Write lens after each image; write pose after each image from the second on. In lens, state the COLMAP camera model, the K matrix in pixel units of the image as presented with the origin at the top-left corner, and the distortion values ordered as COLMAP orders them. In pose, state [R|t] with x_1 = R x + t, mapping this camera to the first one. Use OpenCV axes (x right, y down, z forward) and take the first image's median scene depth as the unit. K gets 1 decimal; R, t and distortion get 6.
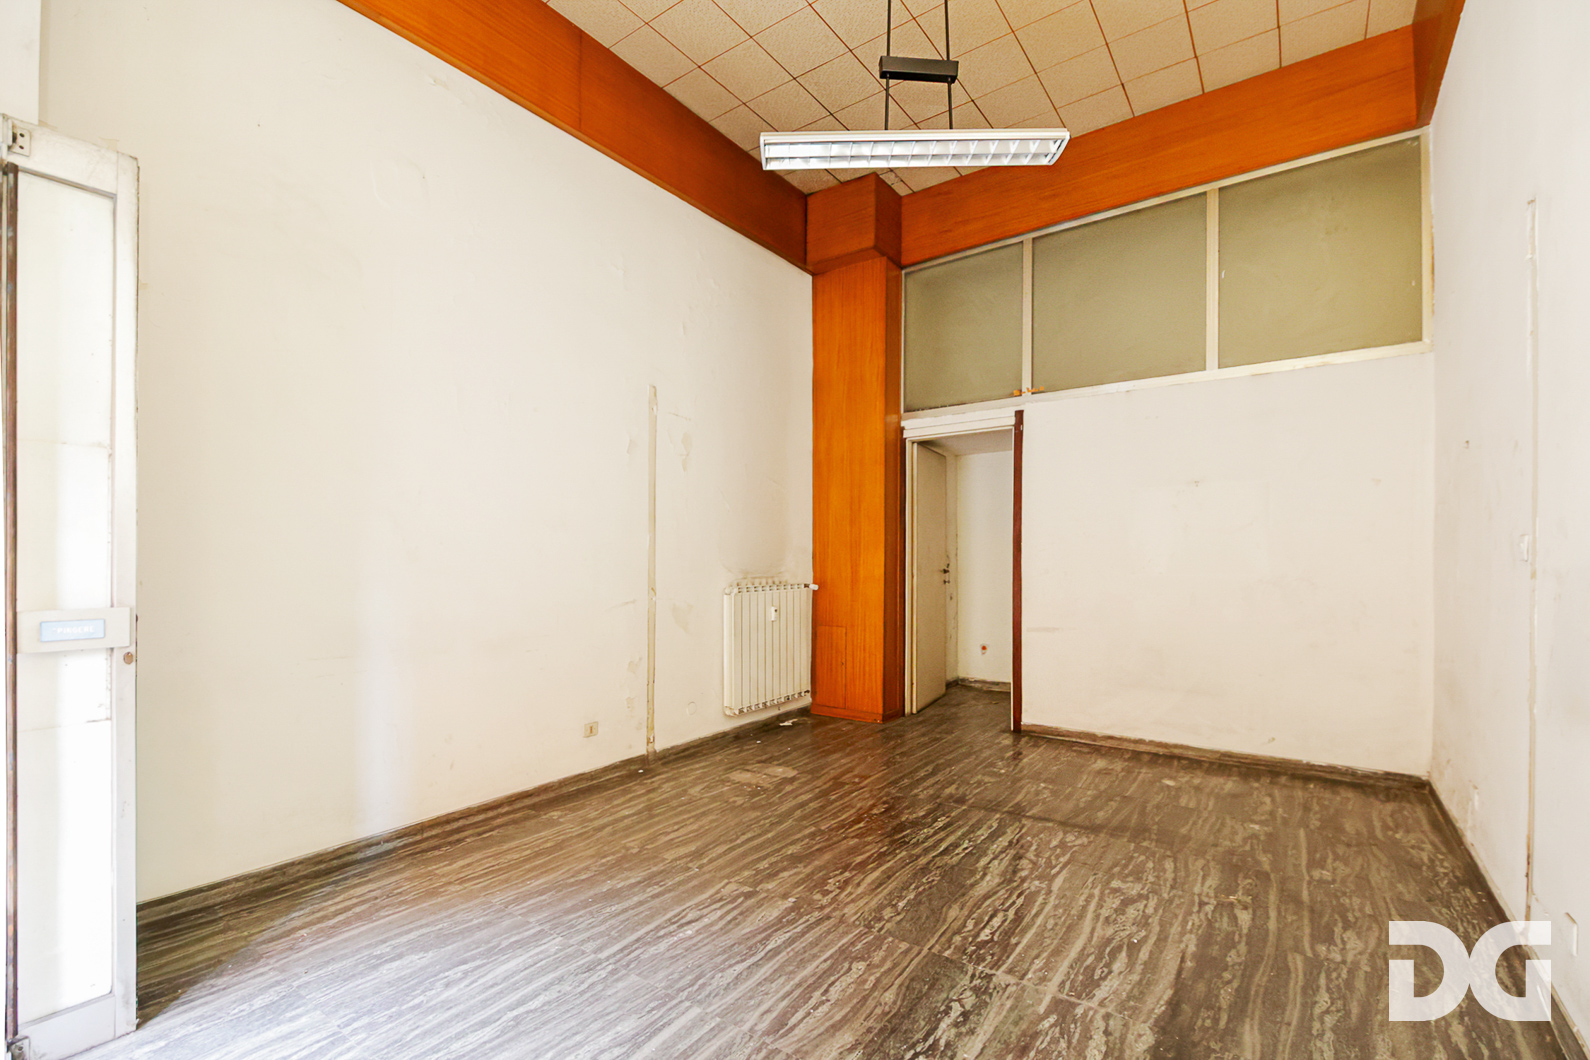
lens RADIAL K [[670.7, 0, 824.0], [0, 670.7, 559.9], [0, 0, 1]] dist [0.001539, -0.000169]
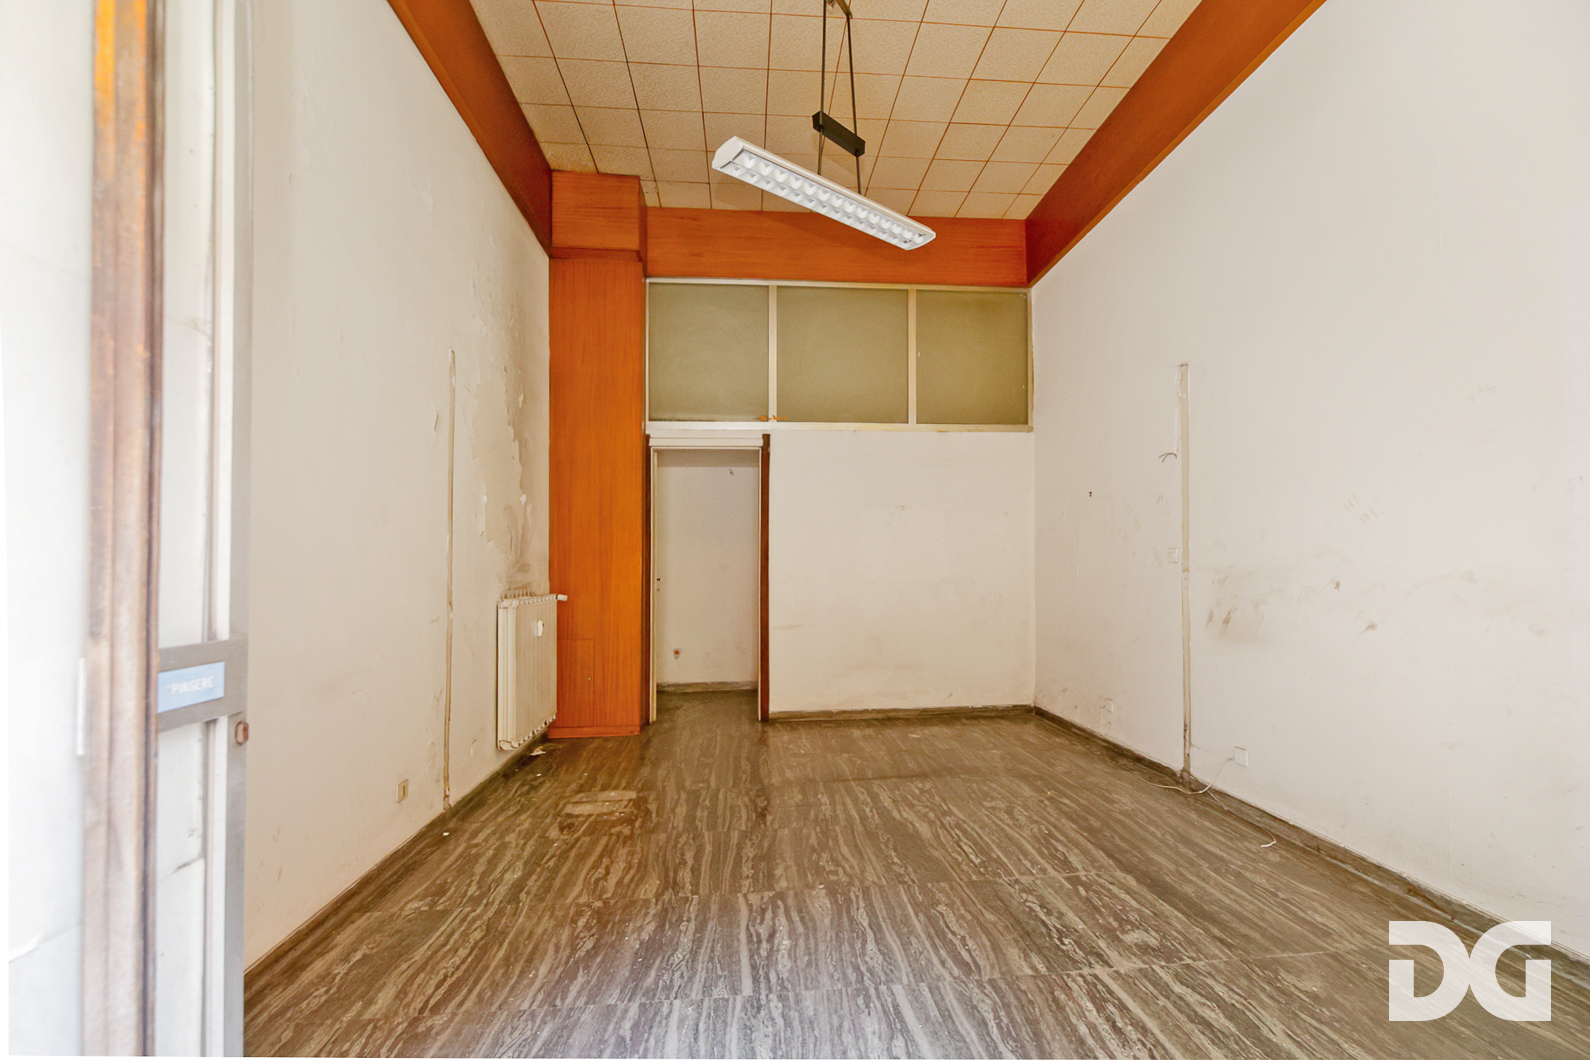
lens RADIAL K [[665.8, 0, 786.7], [0, 665.8, 559.8], [0, 0, 1]] dist [0.011144, -0.007908]
pose [[0.776994, 0.005556, 0.629484, -0.602507], [0.007944, 0.999795, -0.018630, 0.014771], [-0.629458, 0.019476, 0.776790, 0.176950]]
